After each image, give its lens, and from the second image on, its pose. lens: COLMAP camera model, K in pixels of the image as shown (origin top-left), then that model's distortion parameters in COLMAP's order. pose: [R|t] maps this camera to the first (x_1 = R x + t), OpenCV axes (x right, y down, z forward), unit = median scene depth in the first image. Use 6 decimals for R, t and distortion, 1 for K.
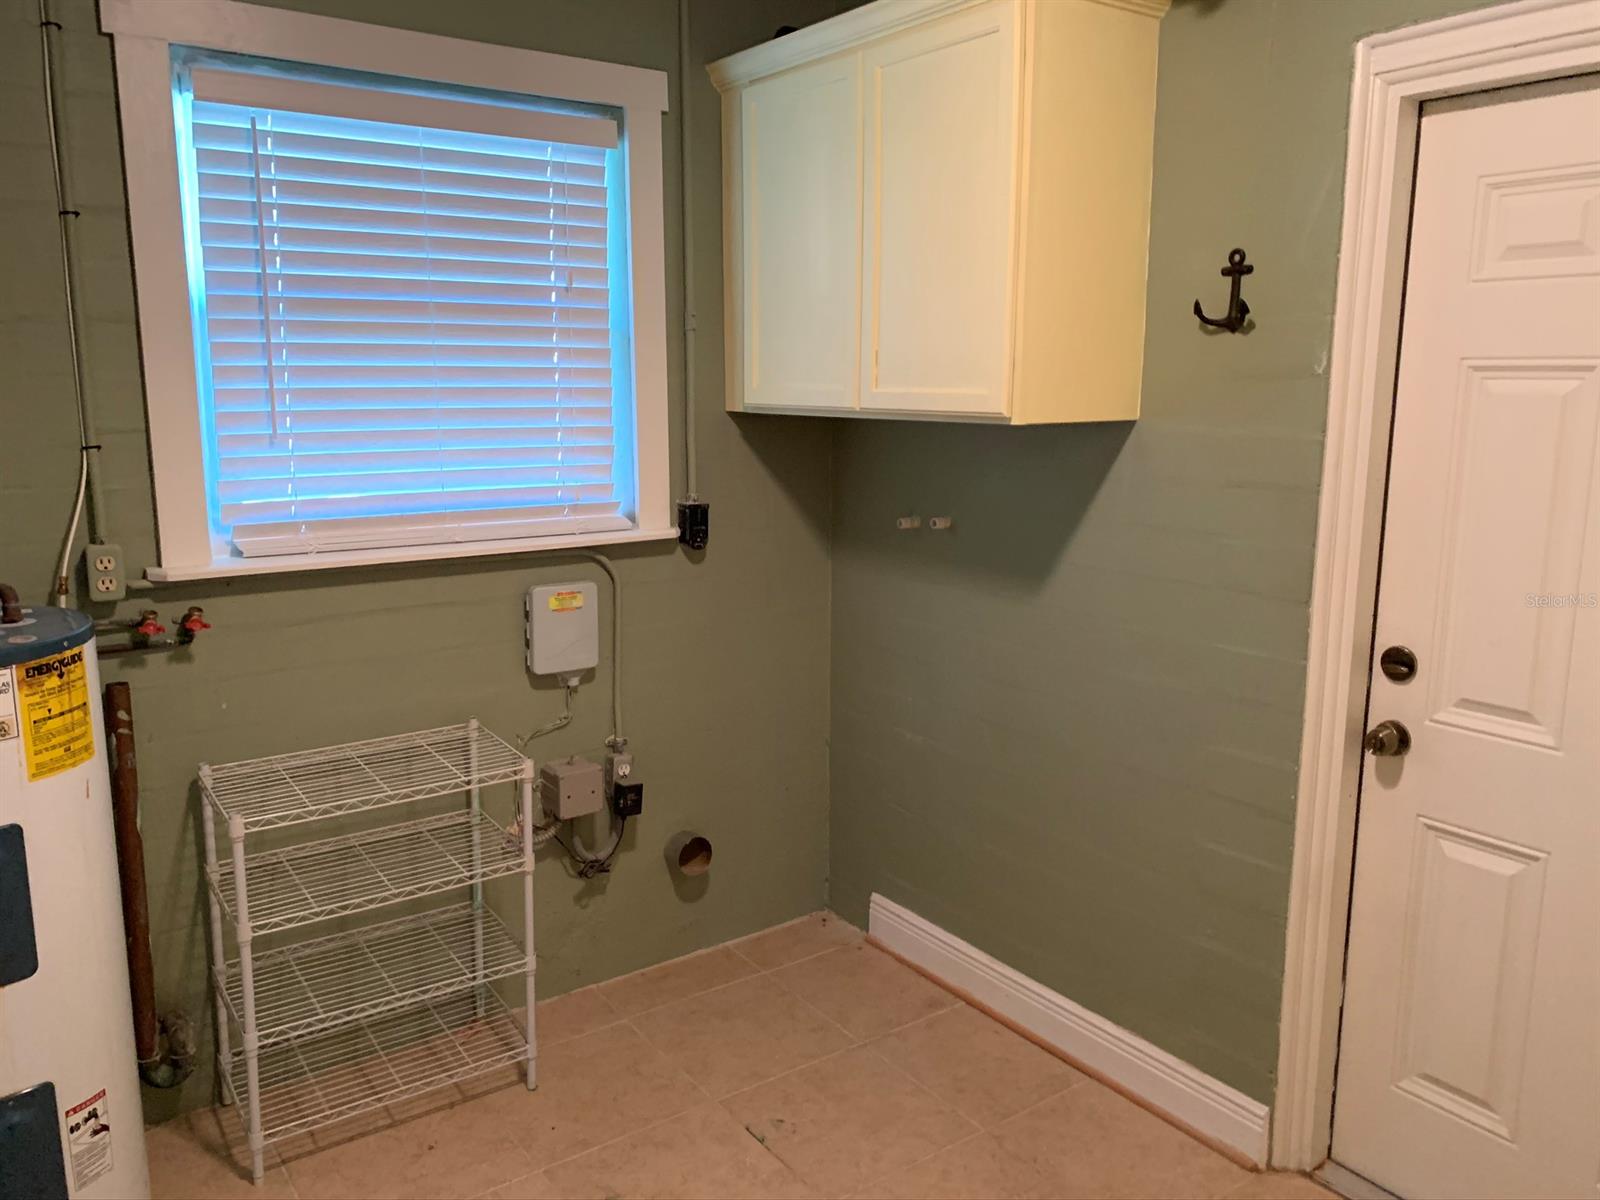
lens RADIAL K [[1226.4, 0, 796.7], [0, 1226.4, 597.8], [0, 0, 1]] dist [0.036391, -0.011261]
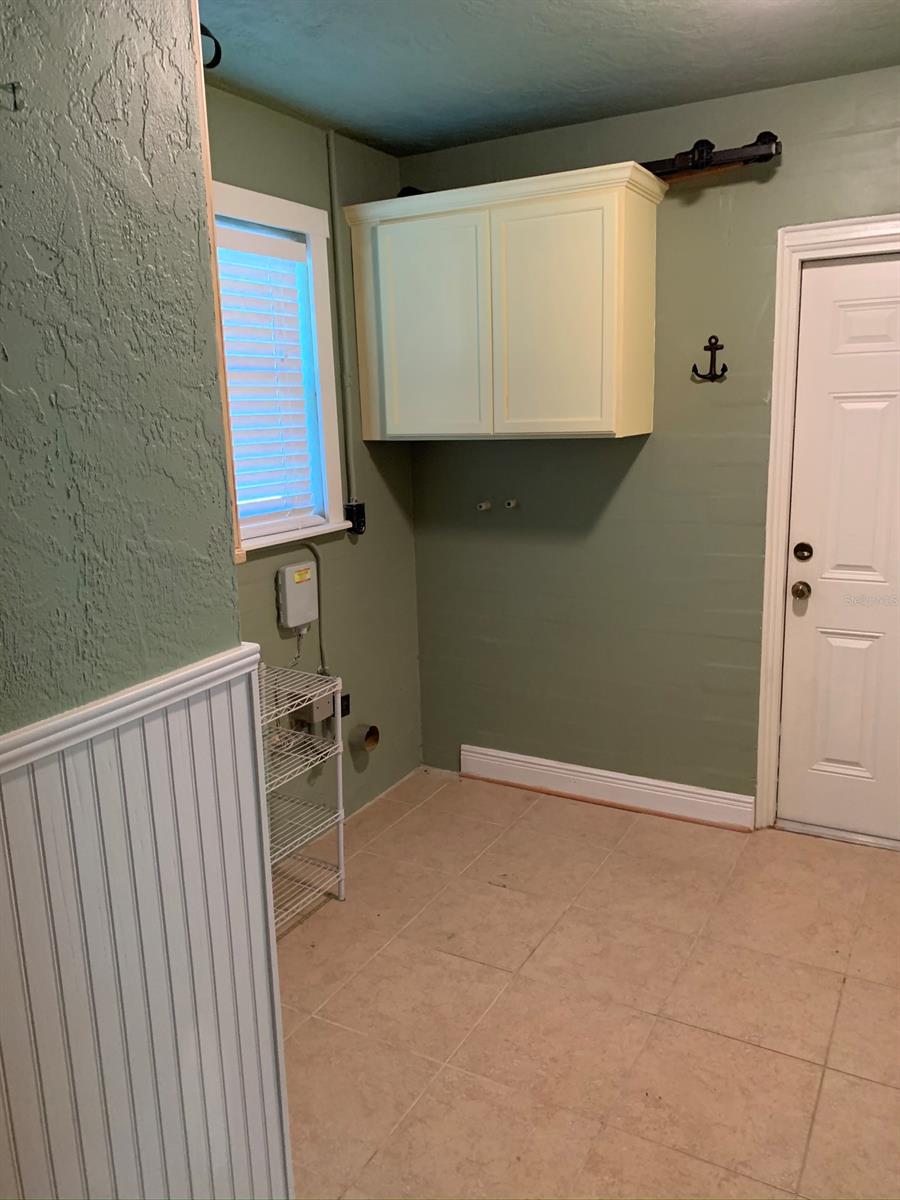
lens RADIAL K [[915.8, 0, 450.3], [0, 915.8, 598.6], [0, 0, 1]] dist [0.100965, -0.157692]
pose [[0.899582, -0.118982, 0.420233, -0.567847], [0.110012, 0.992883, 0.045618, -0.000291], [-0.422670, 0.005194, 0.906269, -0.074815]]
